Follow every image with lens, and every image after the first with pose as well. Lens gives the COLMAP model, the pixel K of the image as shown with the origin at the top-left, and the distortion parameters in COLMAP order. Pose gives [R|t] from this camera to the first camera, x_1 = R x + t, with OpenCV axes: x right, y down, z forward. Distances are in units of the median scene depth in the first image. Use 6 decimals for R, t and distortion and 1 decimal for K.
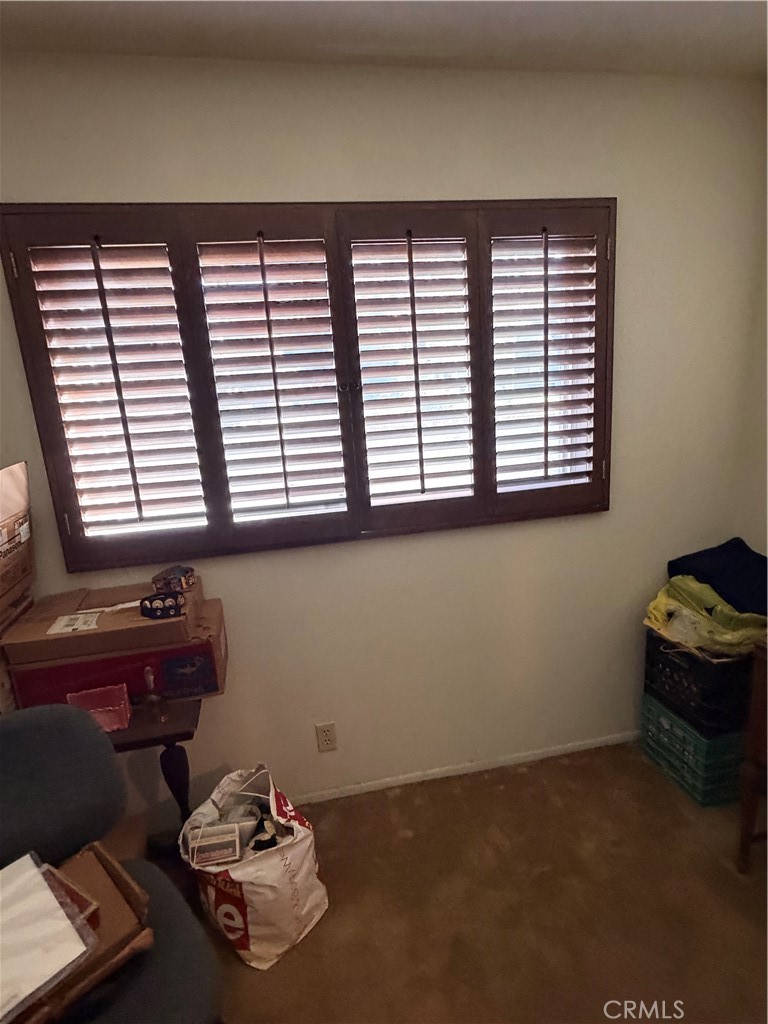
lens RADIAL K [[566.6, 0, 383.7], [0, 566.6, 512.8], [0, 0, 1]] dist [0.000476, -0.000069]
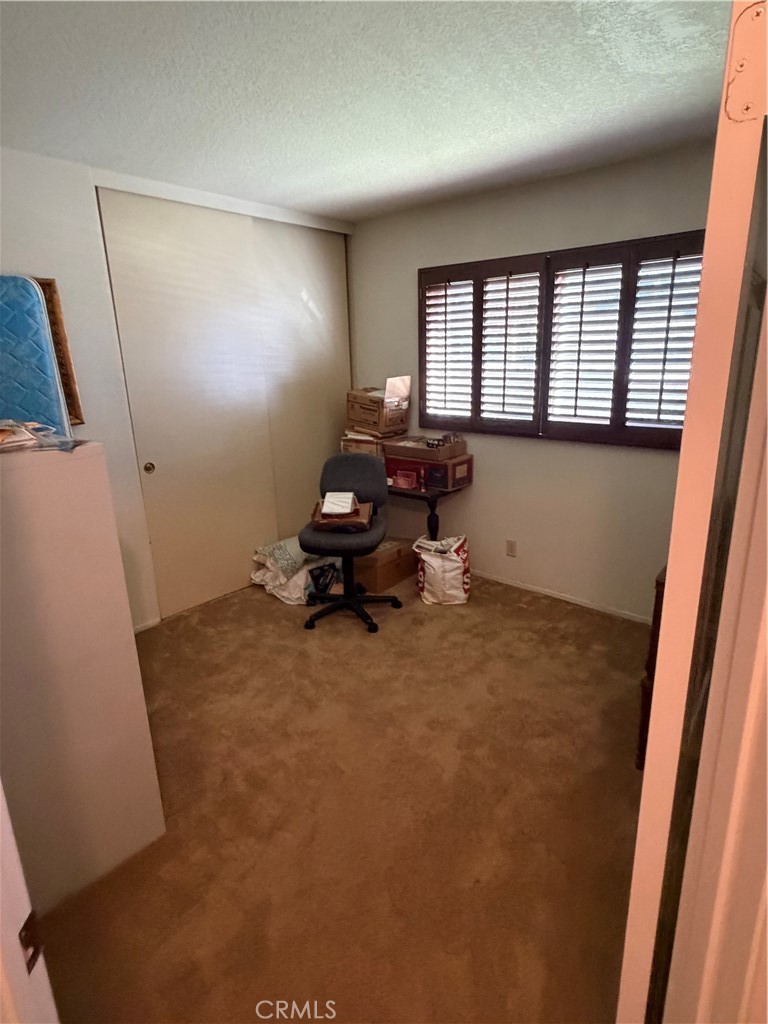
lens RADIAL K [[566.6, 0, 384.7], [0, 566.6, 510.0], [0, 0, 1]] dist [0.000476, -0.000069]
pose [[0.605203, 0.262568, -0.751523, 1.134393], [-0.203310, 0.963714, 0.172977, 0.058929], [0.769671, 0.048106, 0.636625, -0.534080]]
